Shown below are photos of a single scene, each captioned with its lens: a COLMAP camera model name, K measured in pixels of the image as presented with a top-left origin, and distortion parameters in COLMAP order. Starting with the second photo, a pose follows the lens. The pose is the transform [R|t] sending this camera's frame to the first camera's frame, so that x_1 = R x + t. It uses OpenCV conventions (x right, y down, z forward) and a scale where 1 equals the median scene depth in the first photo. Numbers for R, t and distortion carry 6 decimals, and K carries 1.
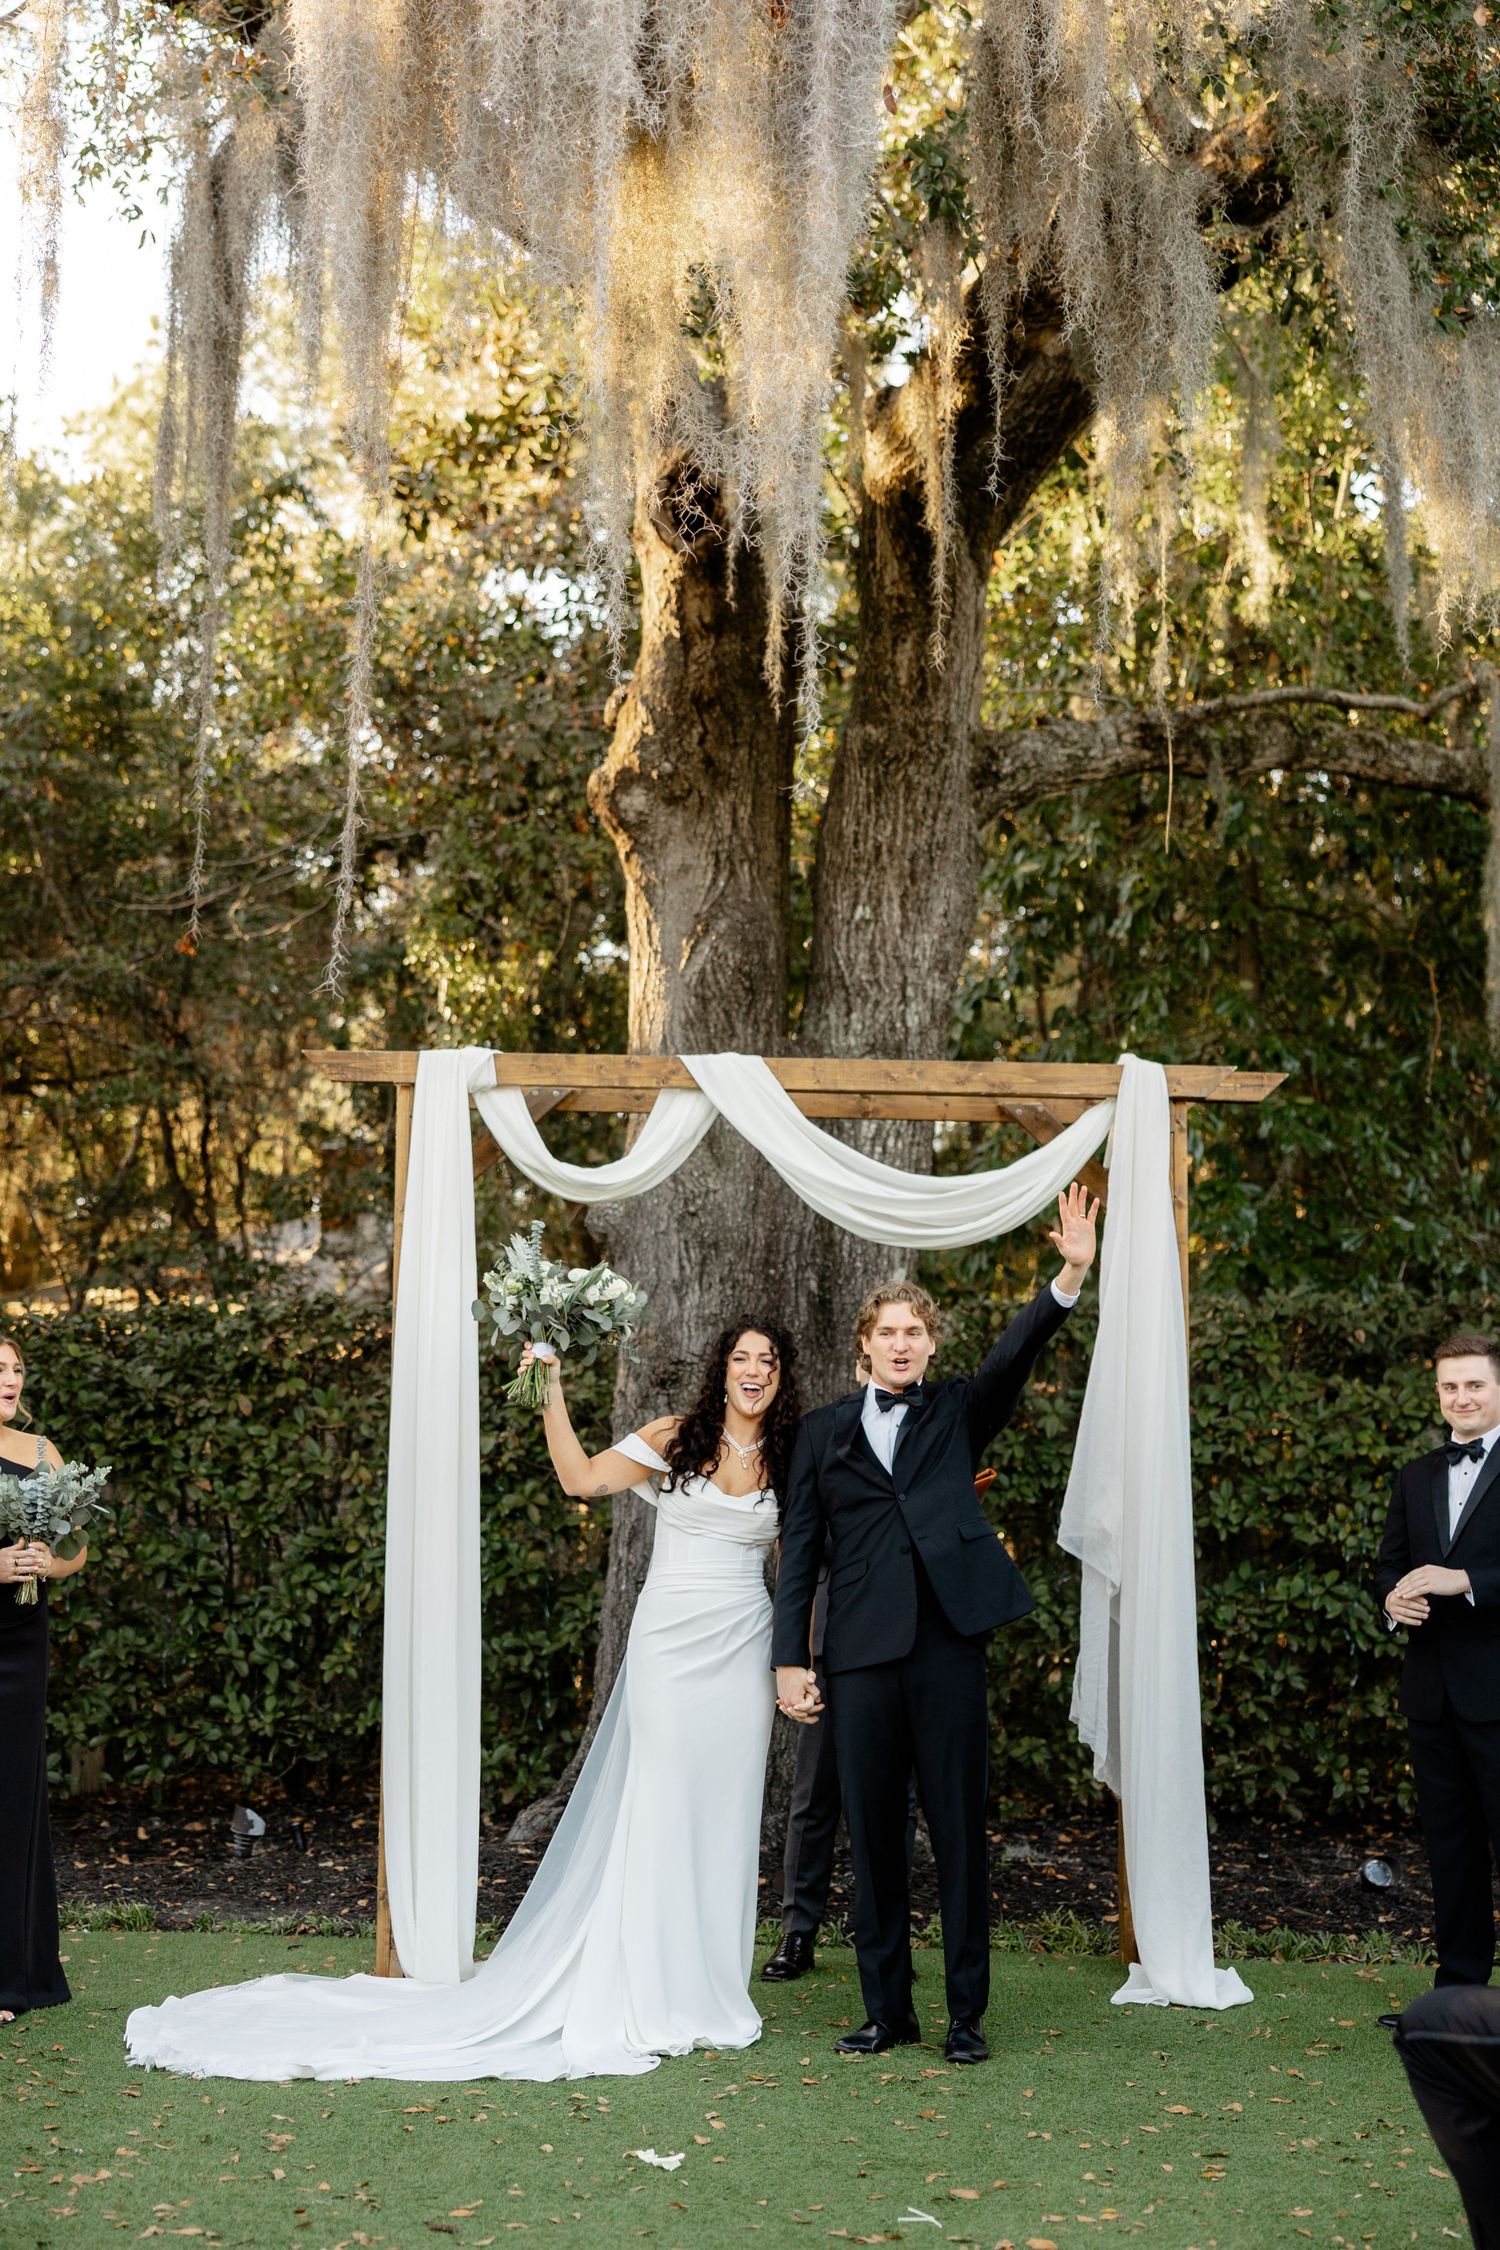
lens RADIAL K [[2633.5, 0, 702.5], [0, 2633.5, 1193.5], [0, 0, 1]] dist [-0.003067, -0.000198]
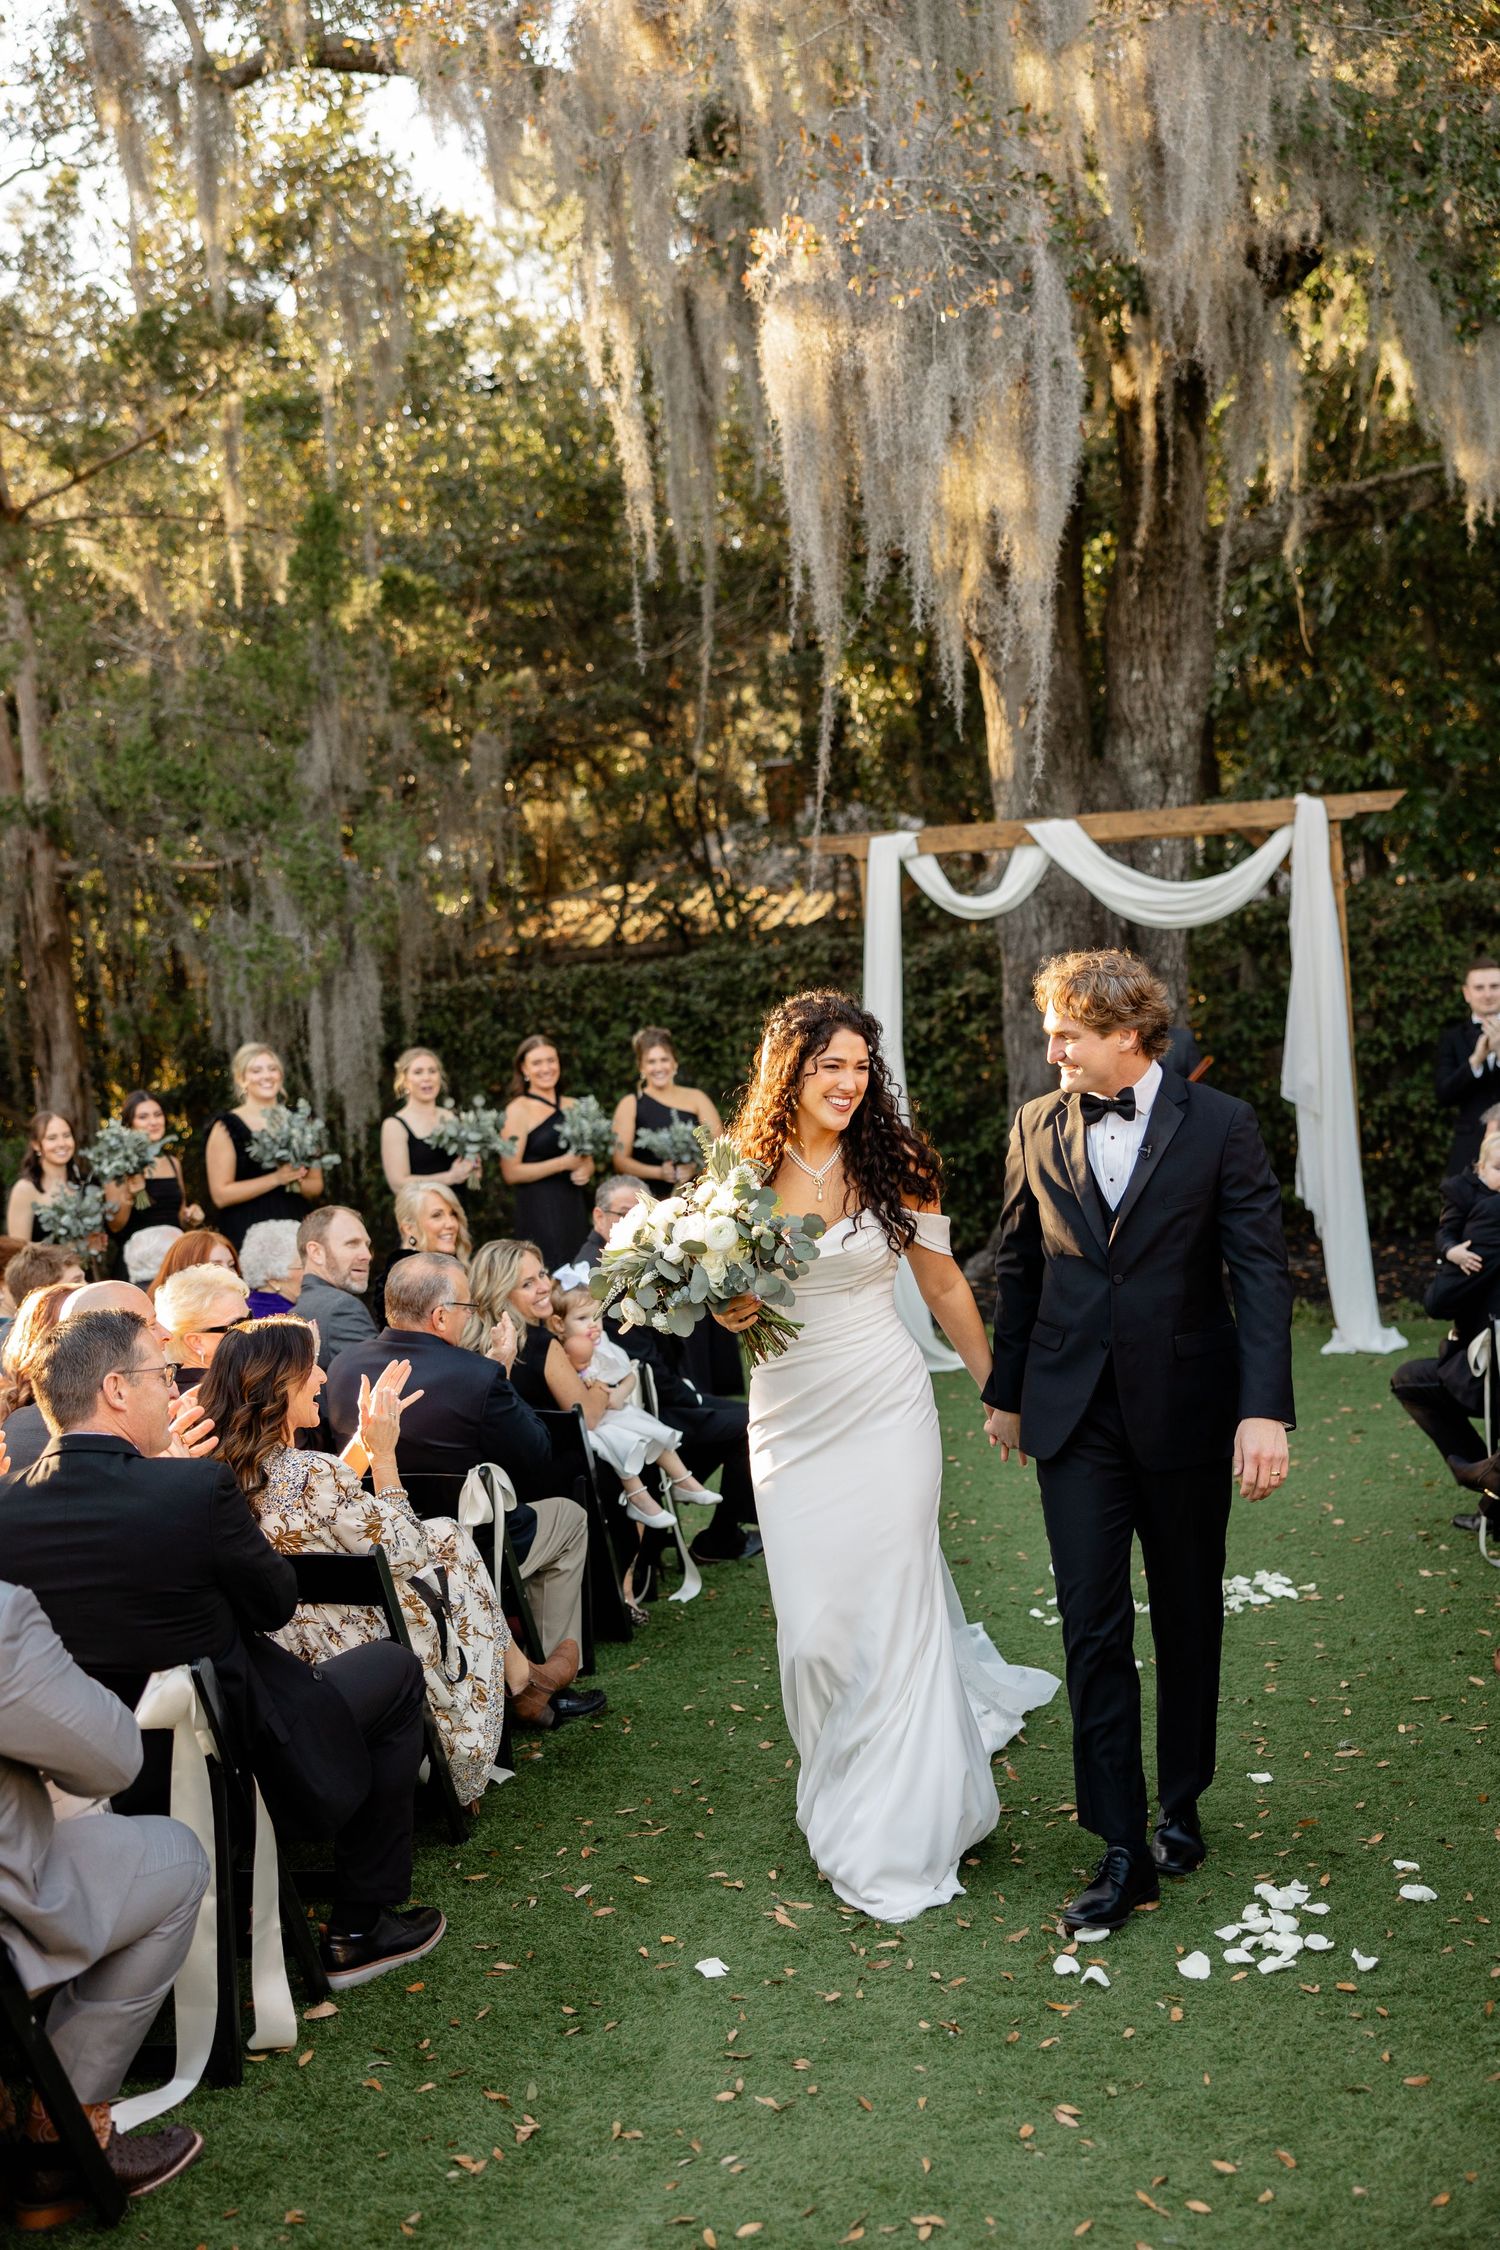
lens RADIAL K [[2253.9, 0, 750.0], [0, 2253.9, 1125.0], [0, 0, 1]] dist [-0.012492, 0.019085]
pose [[0.985213, -0.083465, -0.149626, 0.013067], [0.111125, 0.976004, 0.187265, -0.118116], [0.130406, -0.201123, 0.970847, -0.342331]]
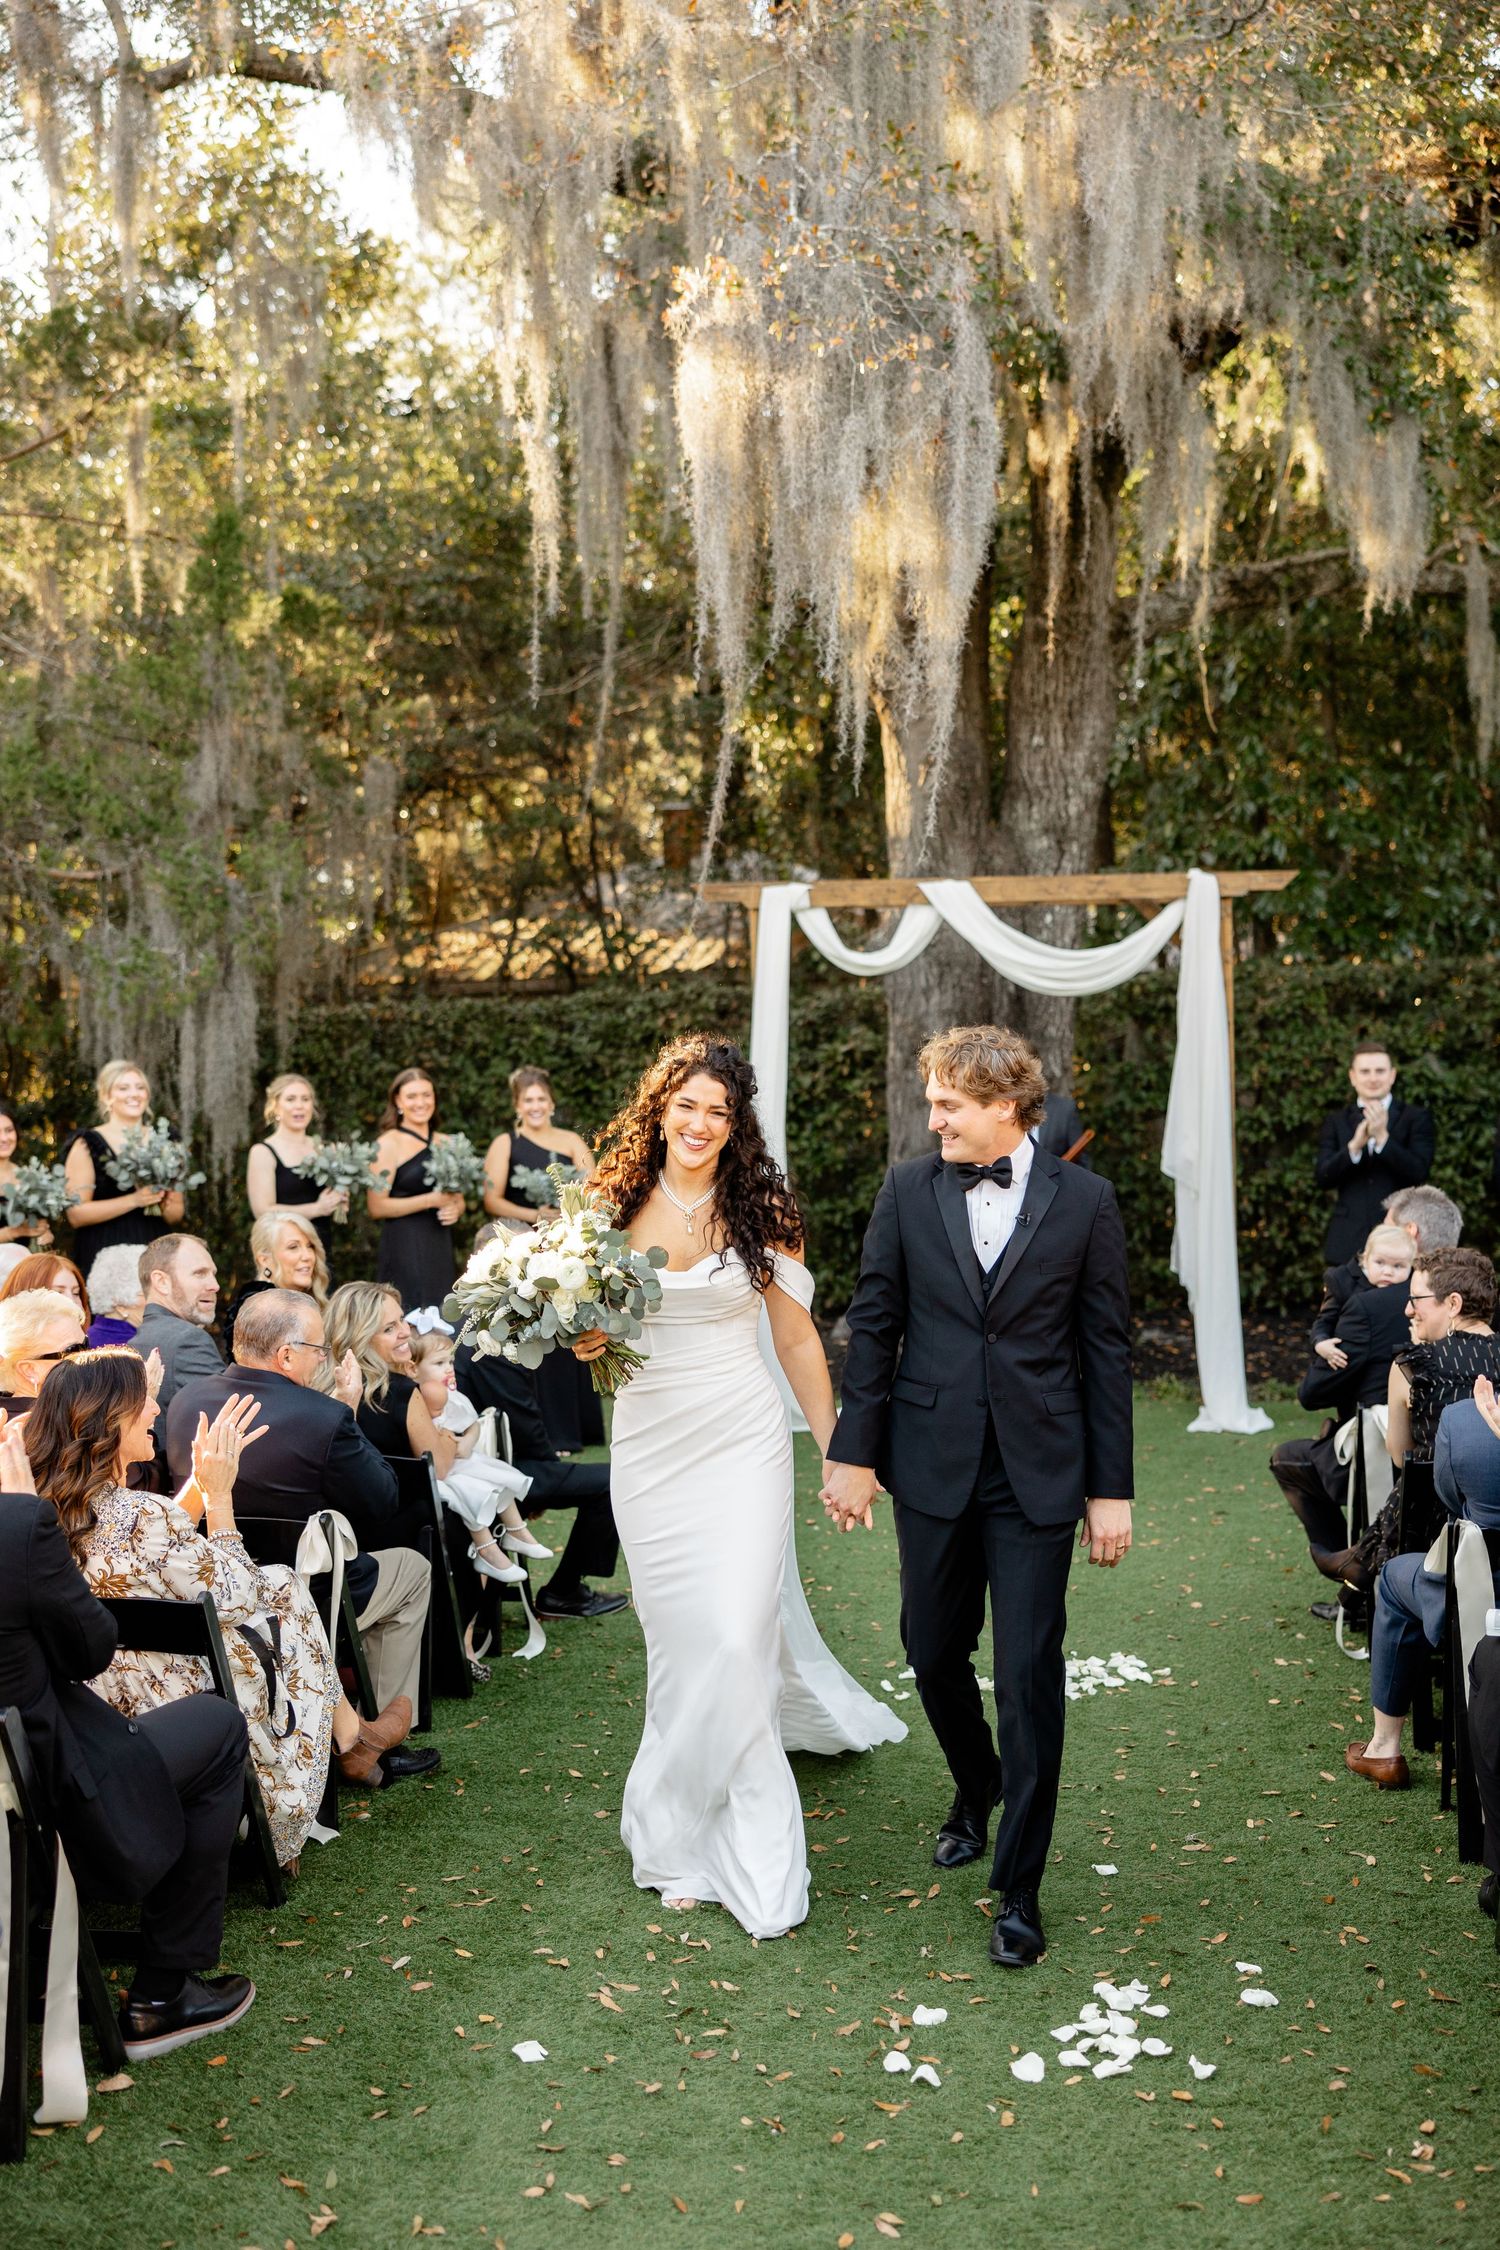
lens RADIAL K [[2257.9, 0, 743.1], [0, 2257.9, 1125.1], [0, 0, 1]] dist [-0.008570, 0.011486]
pose [[0.994447, -0.032813, -0.099997, 0.014020], [0.049754, 0.983849, 0.171949, -0.117488], [0.092739, -0.175969, 0.980017, -0.328703]]
